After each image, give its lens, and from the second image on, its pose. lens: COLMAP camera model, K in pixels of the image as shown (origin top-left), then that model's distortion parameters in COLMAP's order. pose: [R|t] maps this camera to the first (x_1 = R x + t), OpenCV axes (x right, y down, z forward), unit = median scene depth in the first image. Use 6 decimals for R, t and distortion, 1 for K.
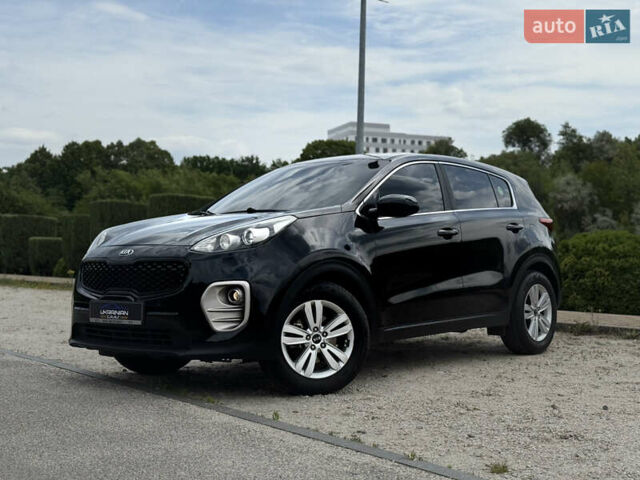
lens RADIAL K [[905.7, 0, 319.2], [0, 905.7, 240.3], [0, 0, 1]] dist [0.112899, 0.000000]
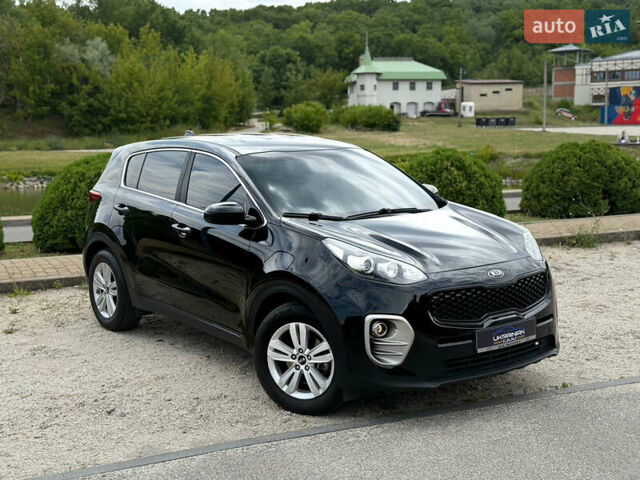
lens RADIAL K [[905.7, 0, 318.8], [0, 905.7, 240.3], [0, 0, 1]] dist [0.112899, 0.000000]
pose [[0.203163, -0.135868, 0.969672, -1.137532], [-0.003437, 0.990221, 0.139467, -0.149800], [-0.979139, -0.031667, 0.200710, 0.945504]]
